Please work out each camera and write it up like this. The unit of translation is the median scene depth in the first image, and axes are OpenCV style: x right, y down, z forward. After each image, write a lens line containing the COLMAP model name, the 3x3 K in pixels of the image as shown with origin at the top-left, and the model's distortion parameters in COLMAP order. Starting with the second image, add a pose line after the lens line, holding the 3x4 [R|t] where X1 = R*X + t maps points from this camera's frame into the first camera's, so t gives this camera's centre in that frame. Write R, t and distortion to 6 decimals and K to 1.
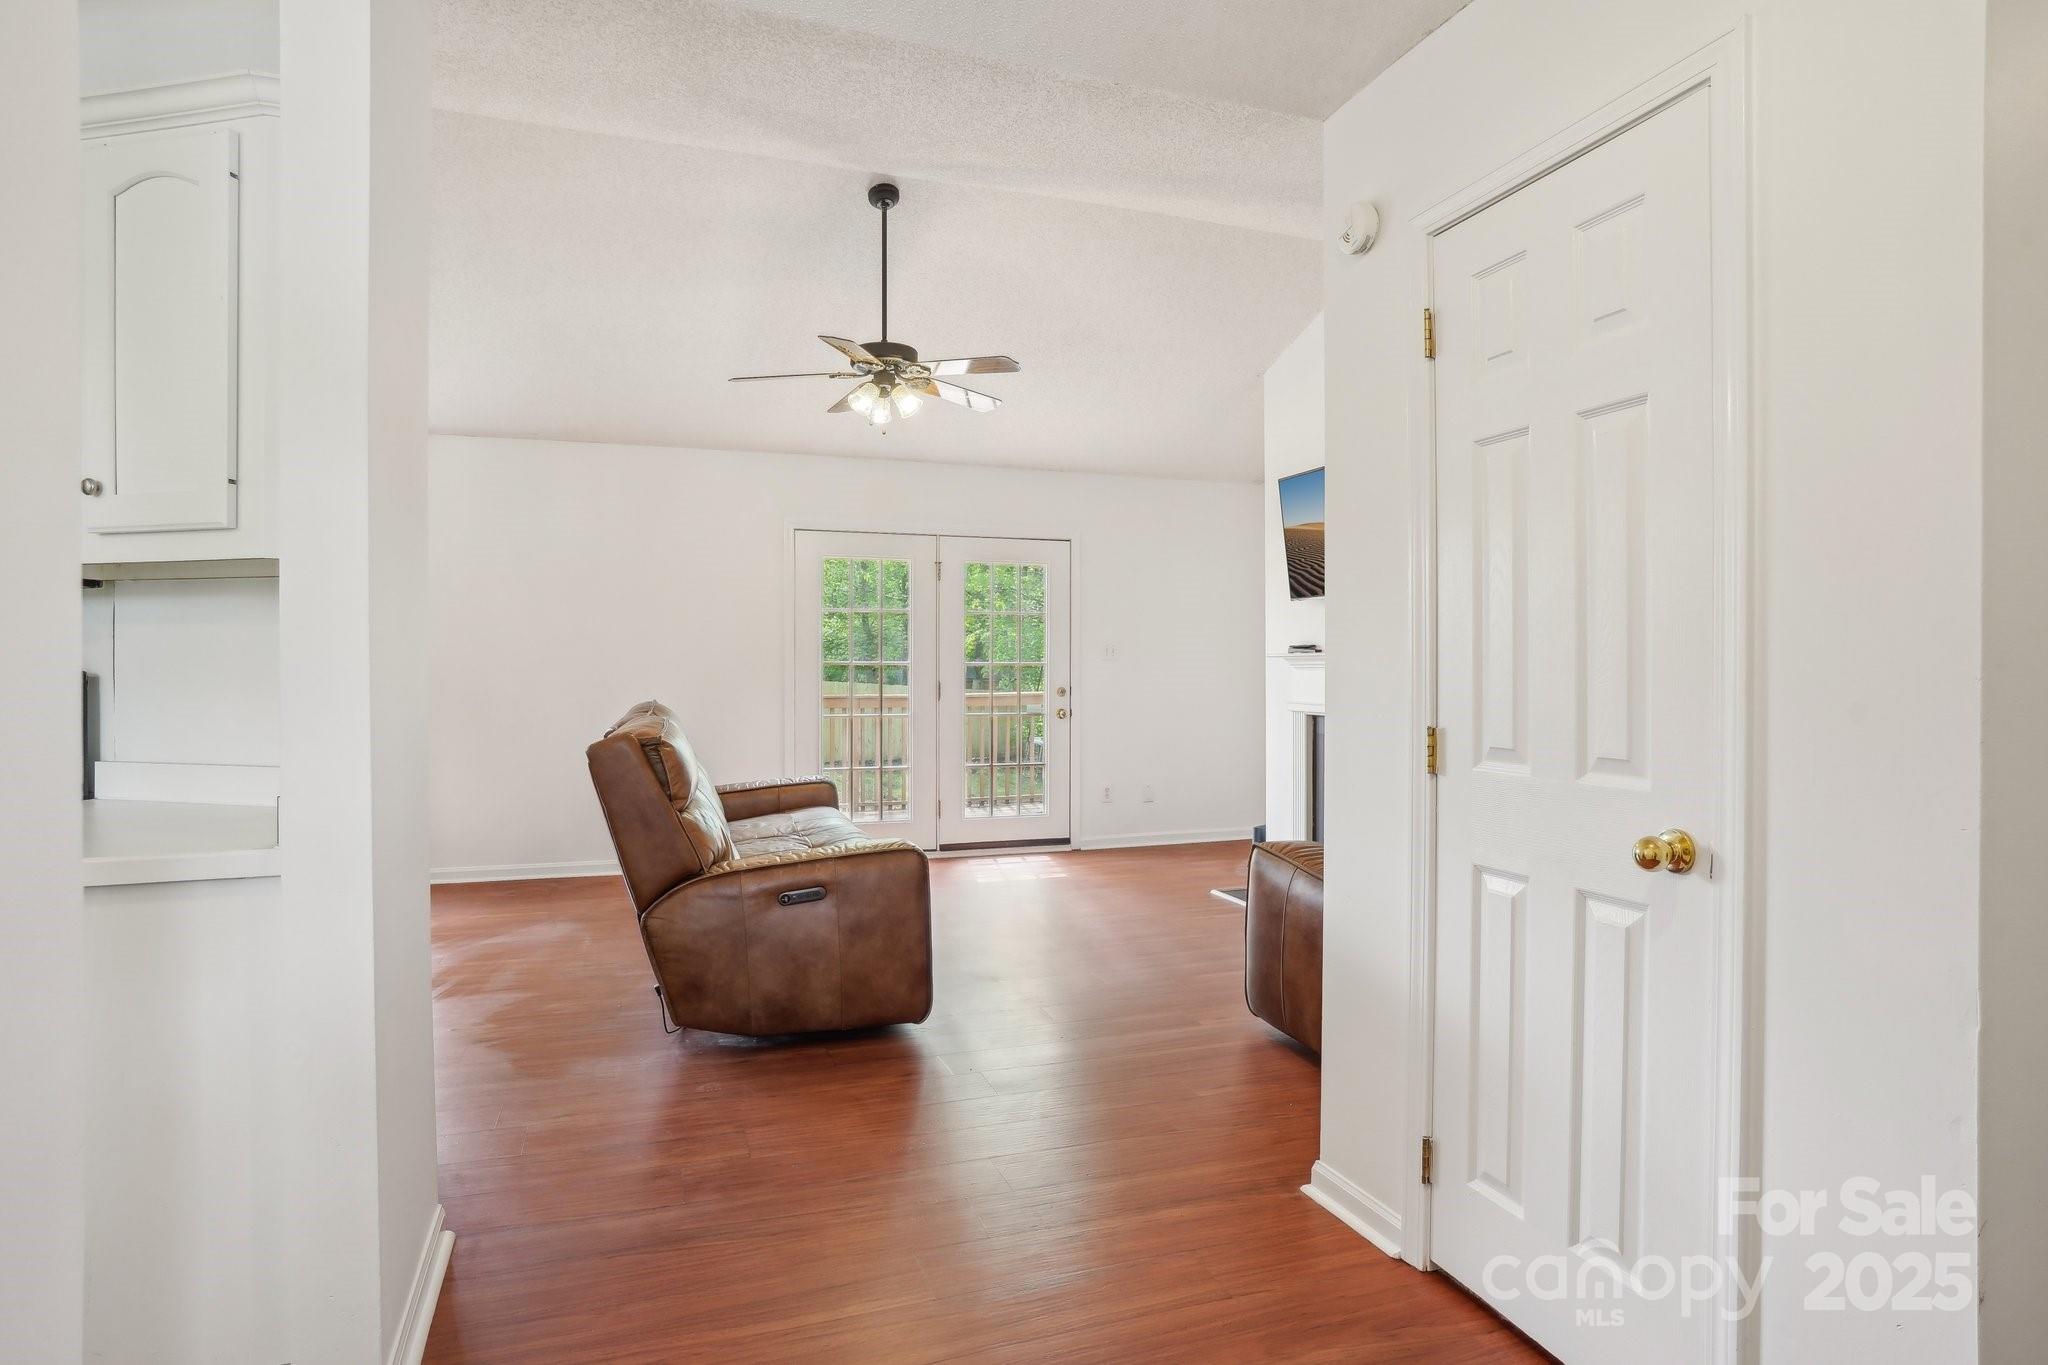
lens RADIAL K [[1108.9, 0, 1033.3], [0, 1108.9, 676.0], [0, 0, 1]] dist [-0.074686, 0.041645]
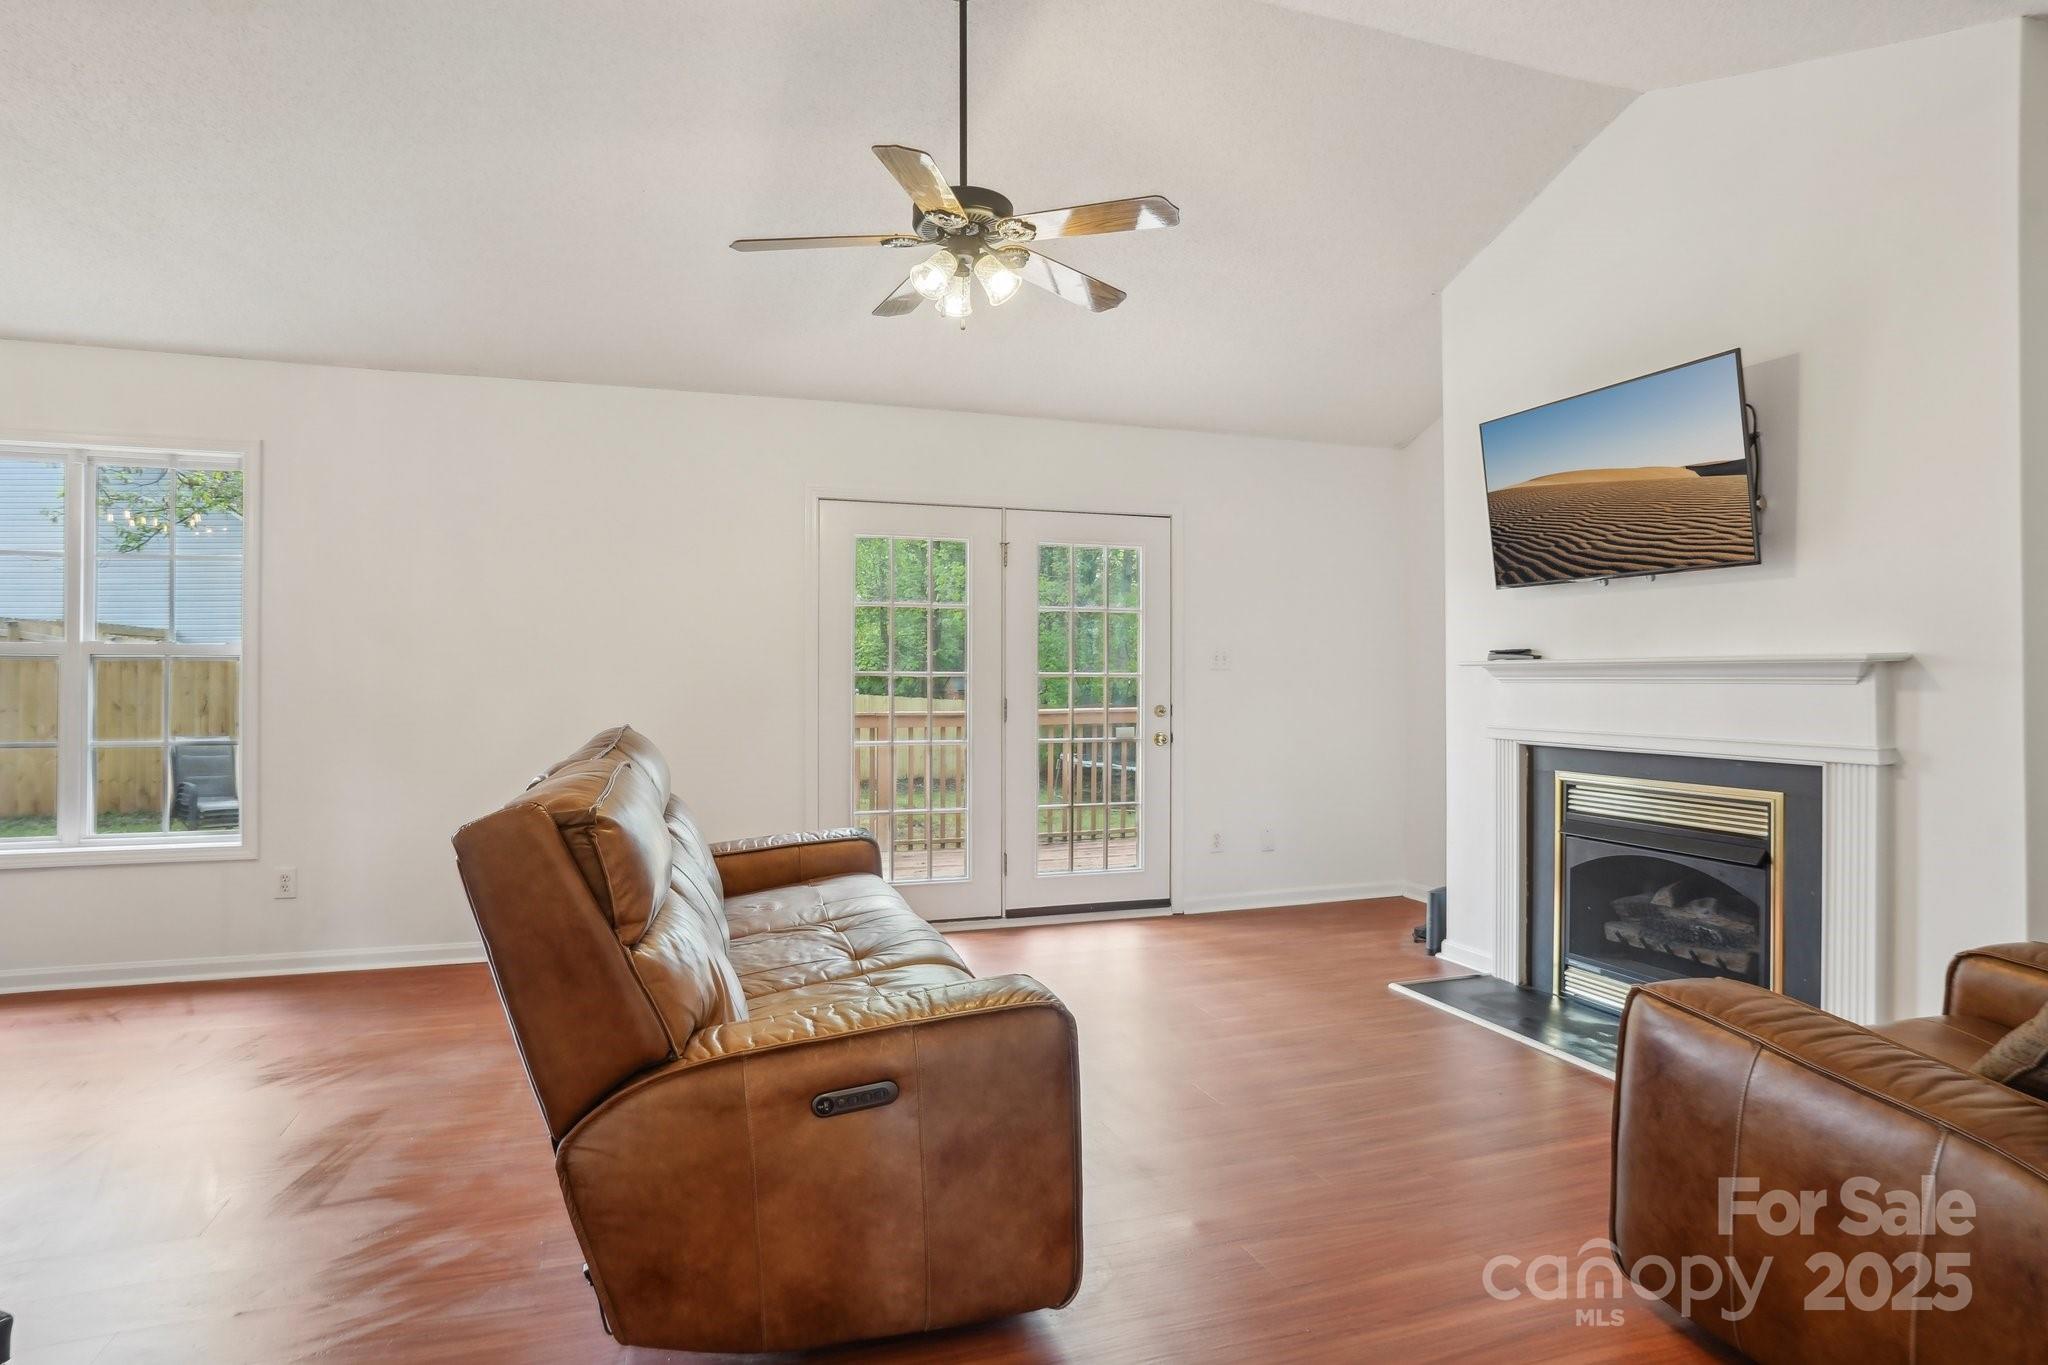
lens RADIAL K [[1120.3, 0, 1021.3], [0, 1120.3, 669.9], [0, 0, 1]] dist [-0.072716, 0.043907]
pose [[0.999782, -0.000291, -0.020875, -0.086938], [-0.000044, 0.999872, -0.016014, -0.003146], [0.020877, 0.016012, 0.999654, 0.336818]]
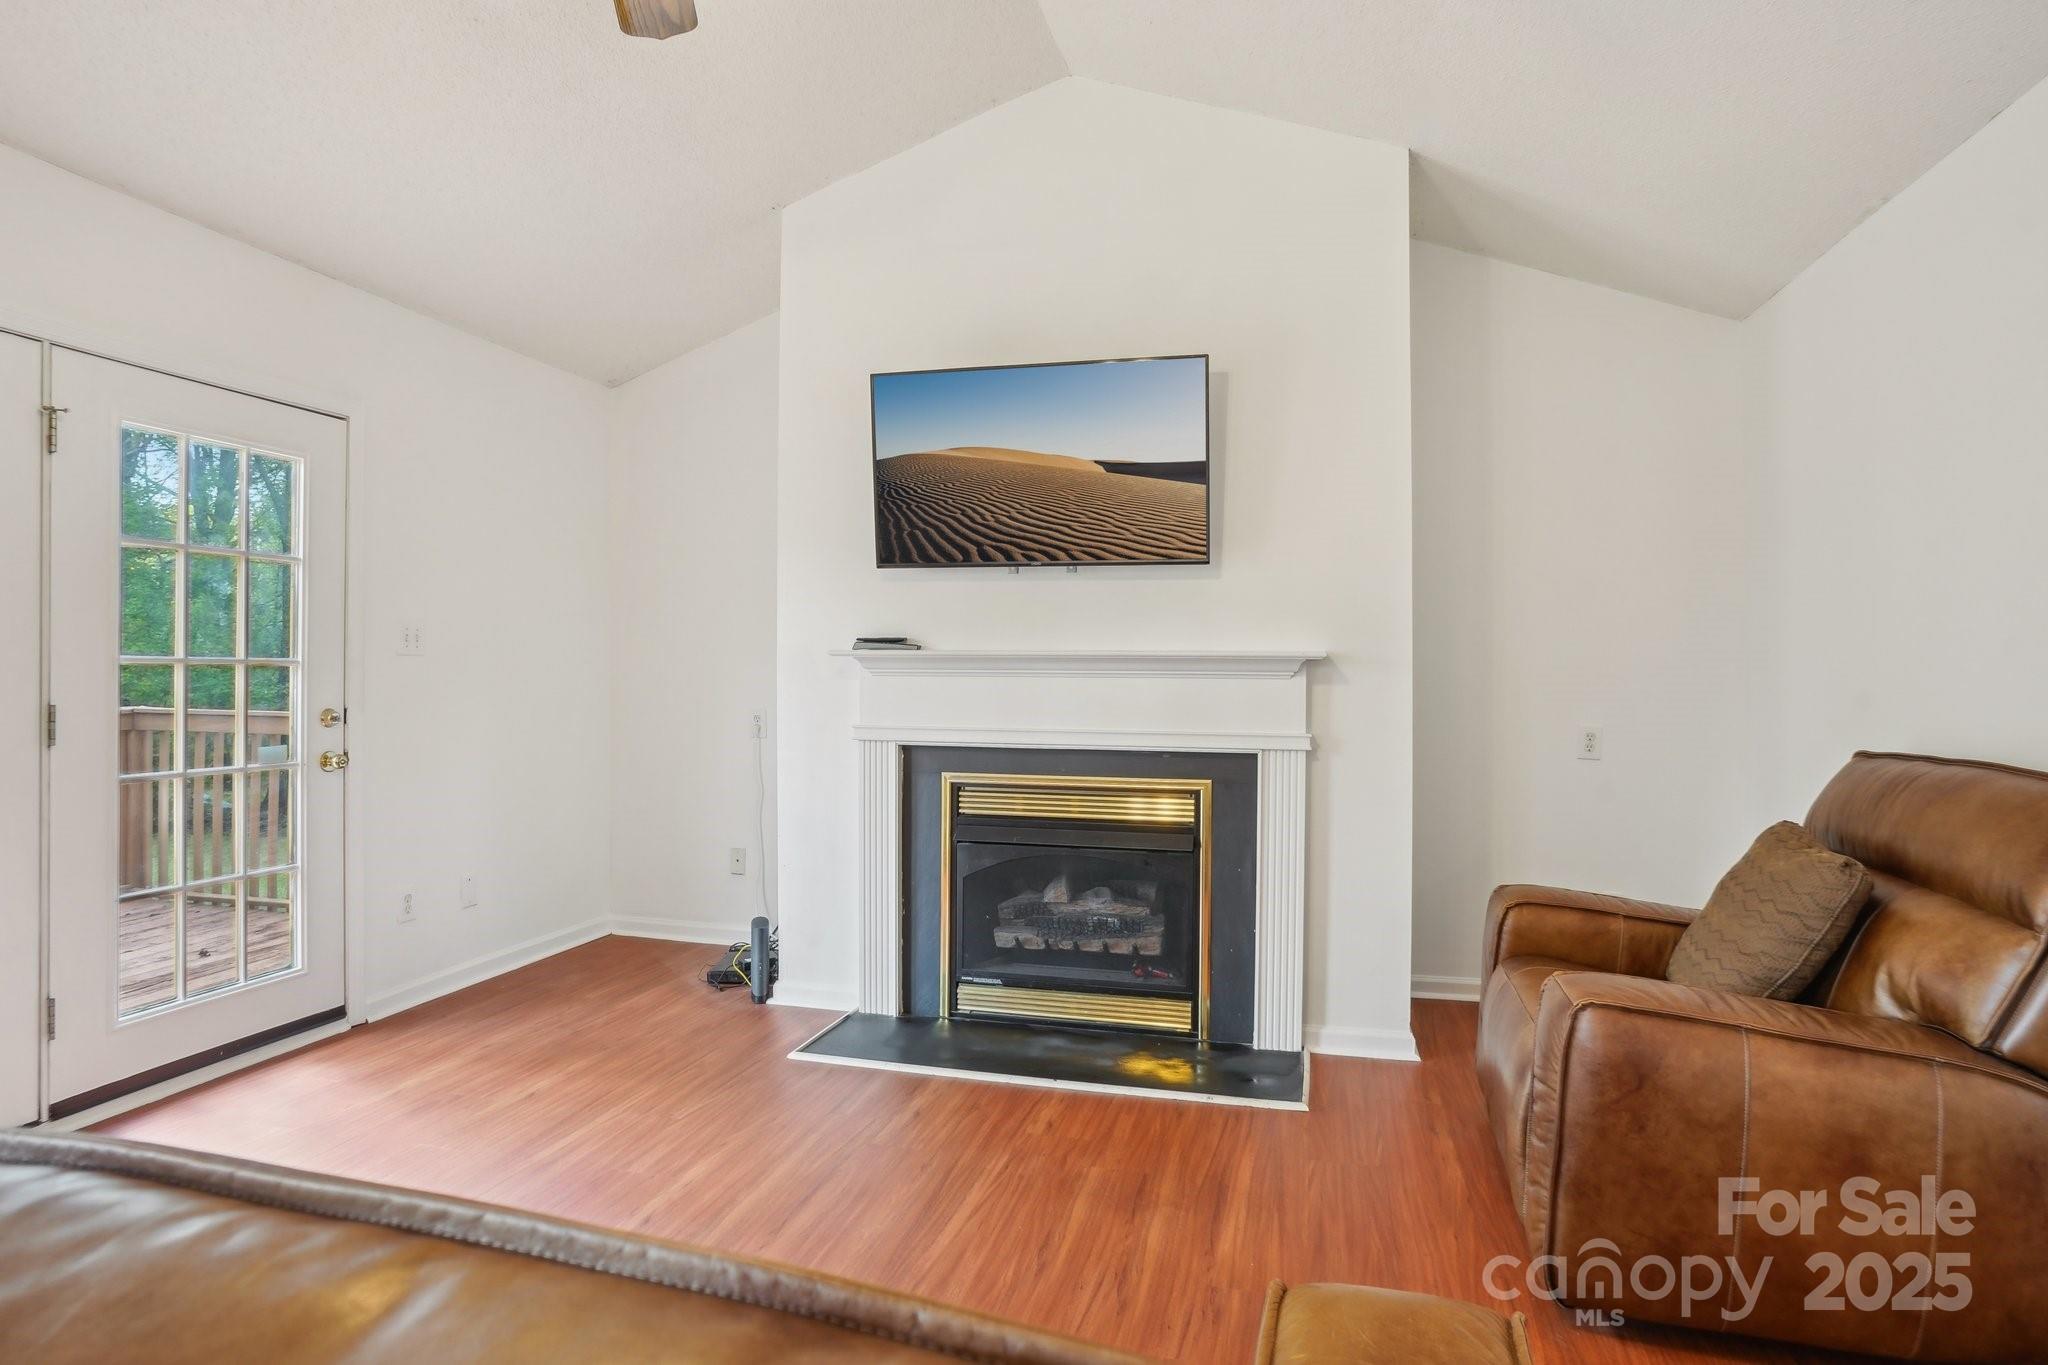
lens RADIAL K [[1108.9, 0, 1033.3], [0, 1108.9, 676.0], [0, 0, 1]] dist [-0.074686, 0.041645]
pose [[0.563977, -0.000325, 0.825790, -0.311233], [0.000680, 1.000000, -0.000071, -0.006913], [-0.825790, 0.000601, 0.563977, 0.728362]]
